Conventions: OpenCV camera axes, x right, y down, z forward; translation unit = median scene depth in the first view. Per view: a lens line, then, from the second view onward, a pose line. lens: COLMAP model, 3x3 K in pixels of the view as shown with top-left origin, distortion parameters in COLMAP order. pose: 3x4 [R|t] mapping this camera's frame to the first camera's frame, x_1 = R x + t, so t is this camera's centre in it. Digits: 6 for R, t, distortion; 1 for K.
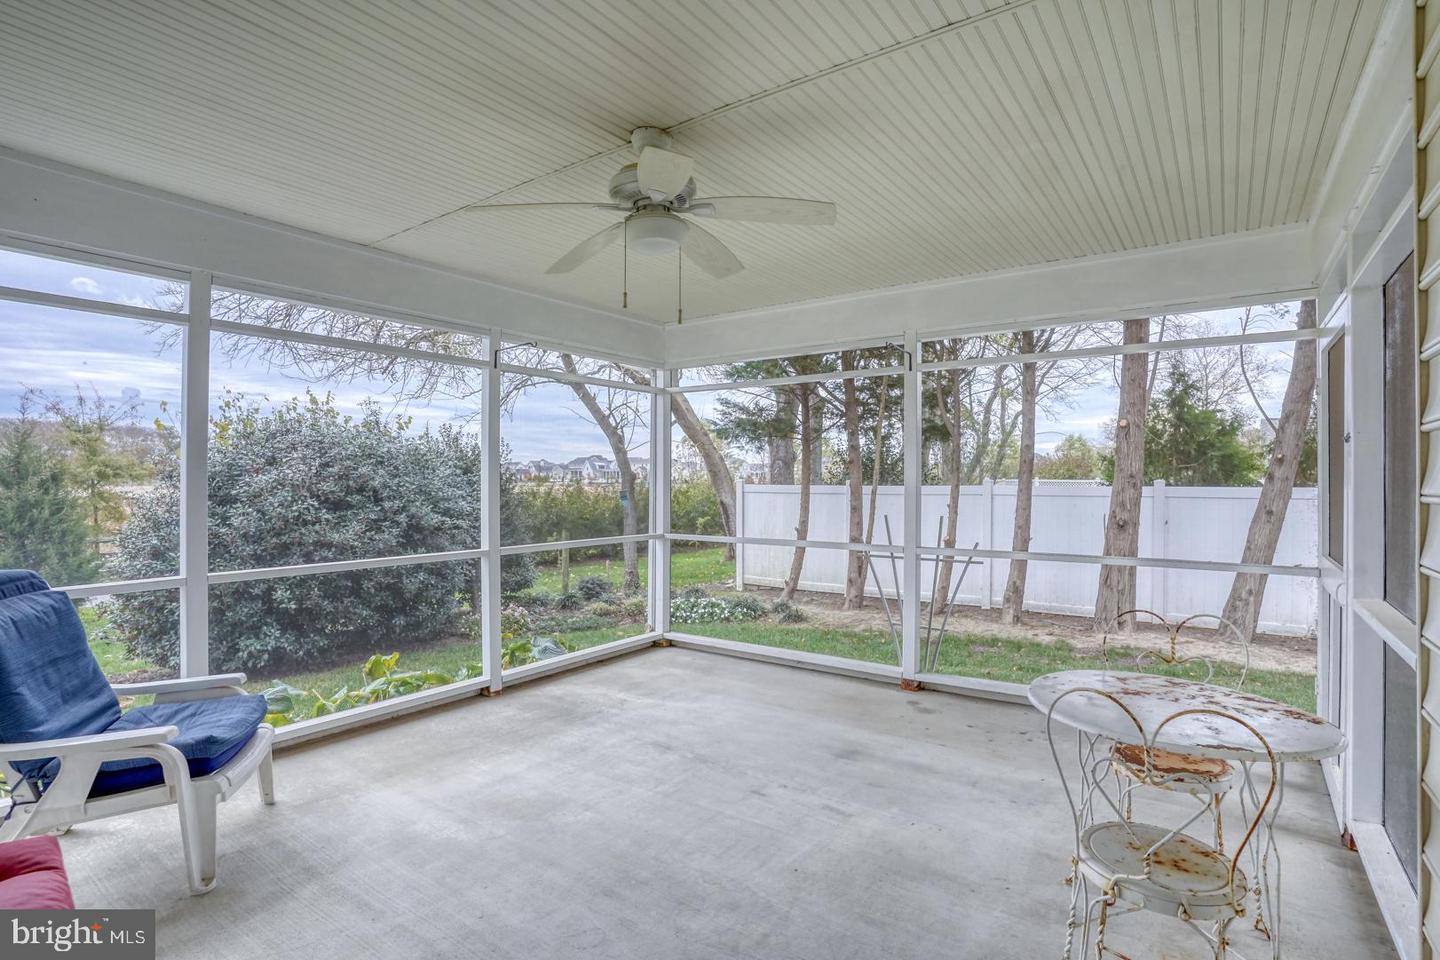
lens RADIAL K [[715.7, 0, 727.9], [0, 715.7, 474.7], [0, 0, 1]] dist [-0.082949, 0.039129]
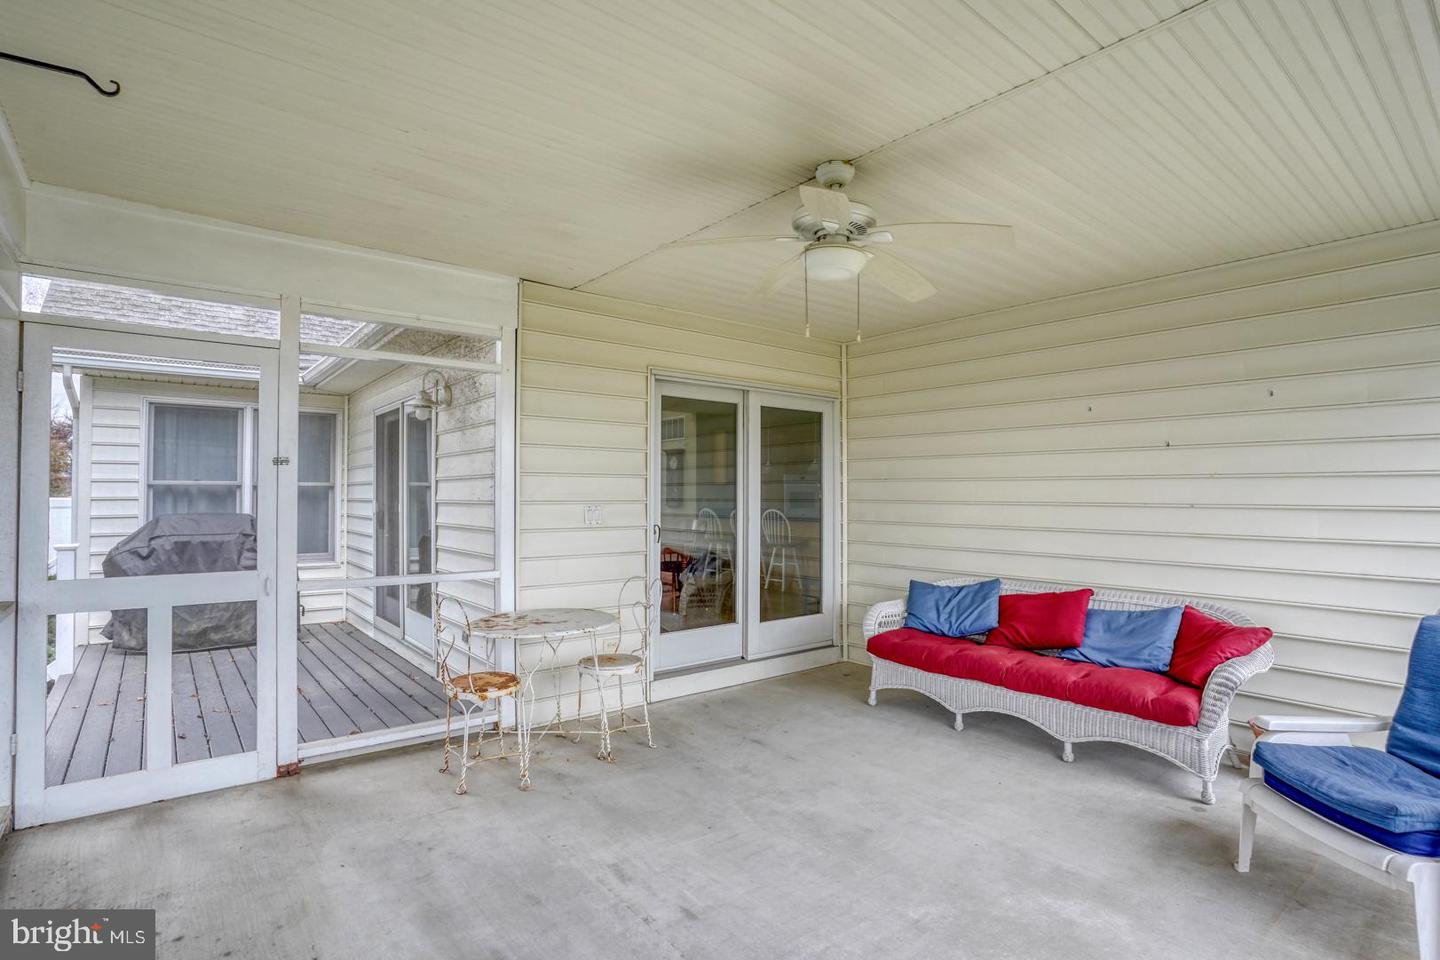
lens RADIAL K [[701.0, 0, 698.7], [0, 701.0, 484.7], [0, 0, 1]] dist [-0.046363, 0.000256]
pose [[-0.956209, 0.003091, 0.292670, -0.126324], [-0.003407, 0.999759, -0.021690, 0.007208], [-0.292666, -0.021737, -0.955968, 1.178829]]
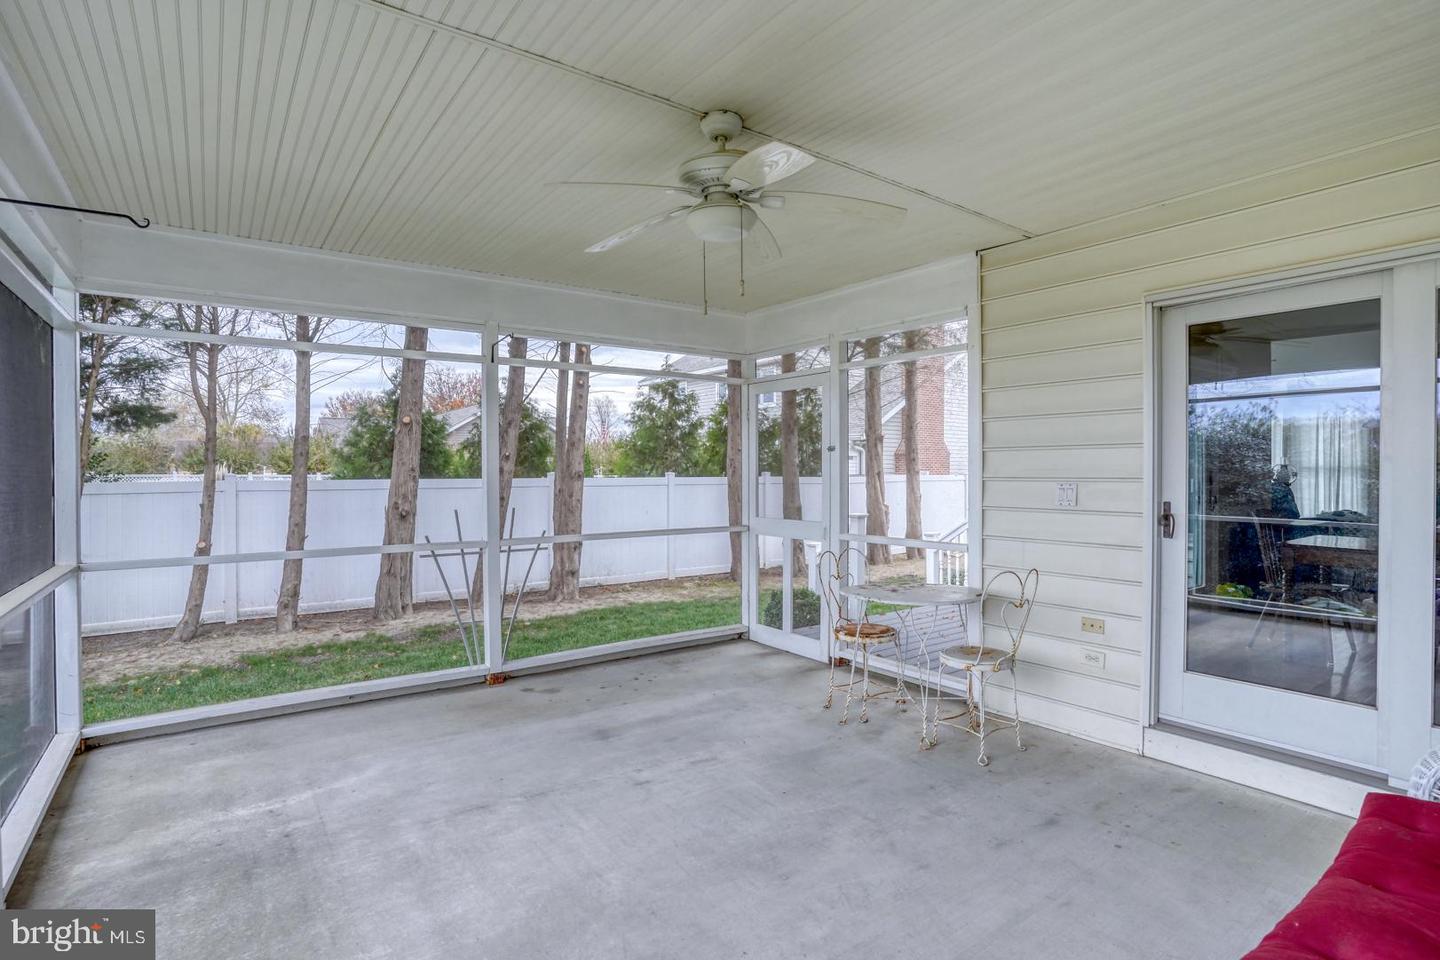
lens RADIAL K [[715.7, 0, 727.9], [0, 715.7, 474.7], [0, 0, 1]] dist [-0.082949, 0.039129]
pose [[0.303461, -0.004206, 0.952835, -0.607288], [-0.004568, 0.999972, 0.005869, 0.002566], [-0.952833, -0.006134, 0.303433, 0.399841]]
